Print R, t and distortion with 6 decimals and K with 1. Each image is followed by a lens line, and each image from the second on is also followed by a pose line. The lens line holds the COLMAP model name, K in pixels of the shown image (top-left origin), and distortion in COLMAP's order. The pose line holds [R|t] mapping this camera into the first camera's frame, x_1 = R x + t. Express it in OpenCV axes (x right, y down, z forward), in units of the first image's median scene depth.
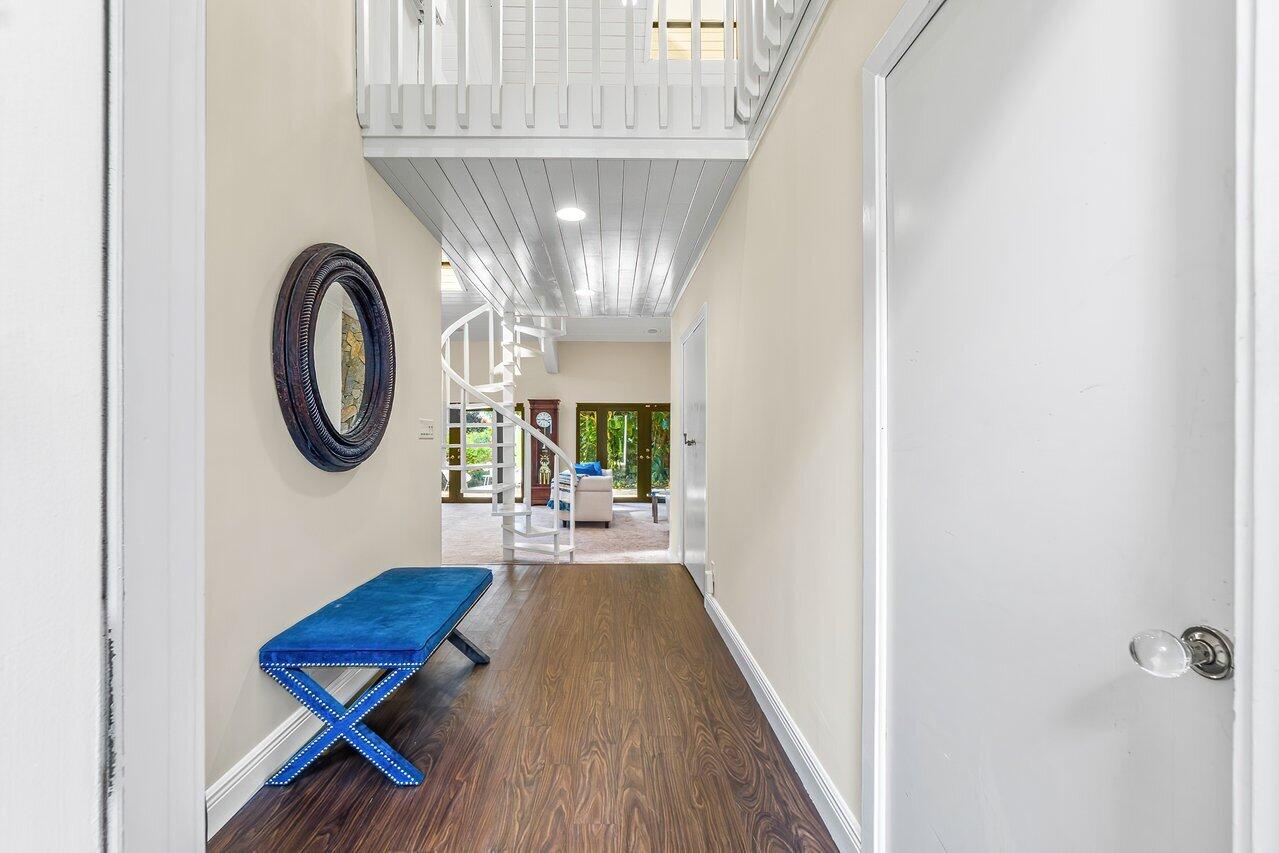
lens RADIAL K [[562.7, 0, 621.9], [0, 562.7, 423.4], [0, 0, 1]] dist [0.002155, 0.000312]
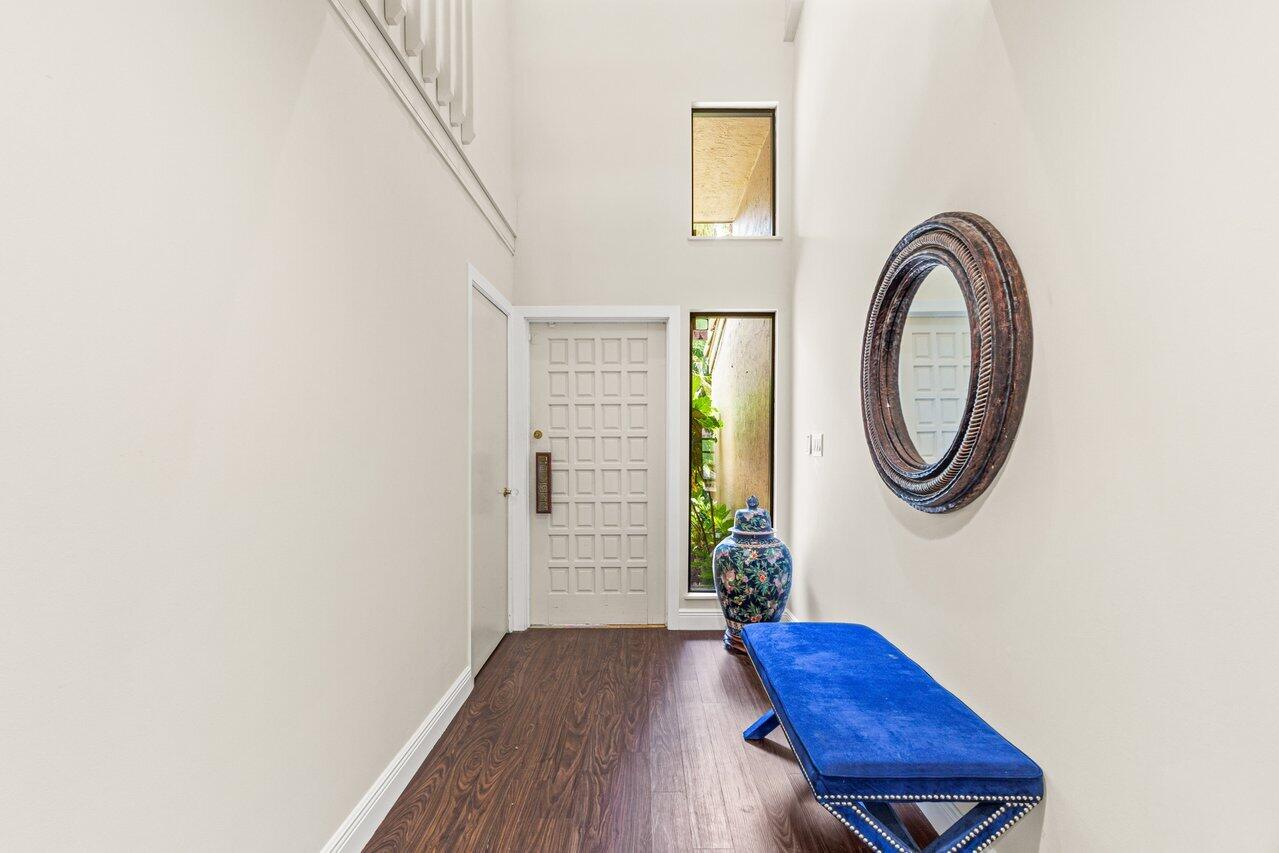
lens RADIAL K [[562.7, 0, 621.9], [0, 562.7, 423.4], [0, 0, 1]] dist [0.002155, 0.000312]
pose [[-0.998171, -0.003523, 0.060353, -0.142568], [-0.006166, 0.999027, -0.043670, -0.003826], [-0.060141, -0.043962, -0.997221, 2.081642]]
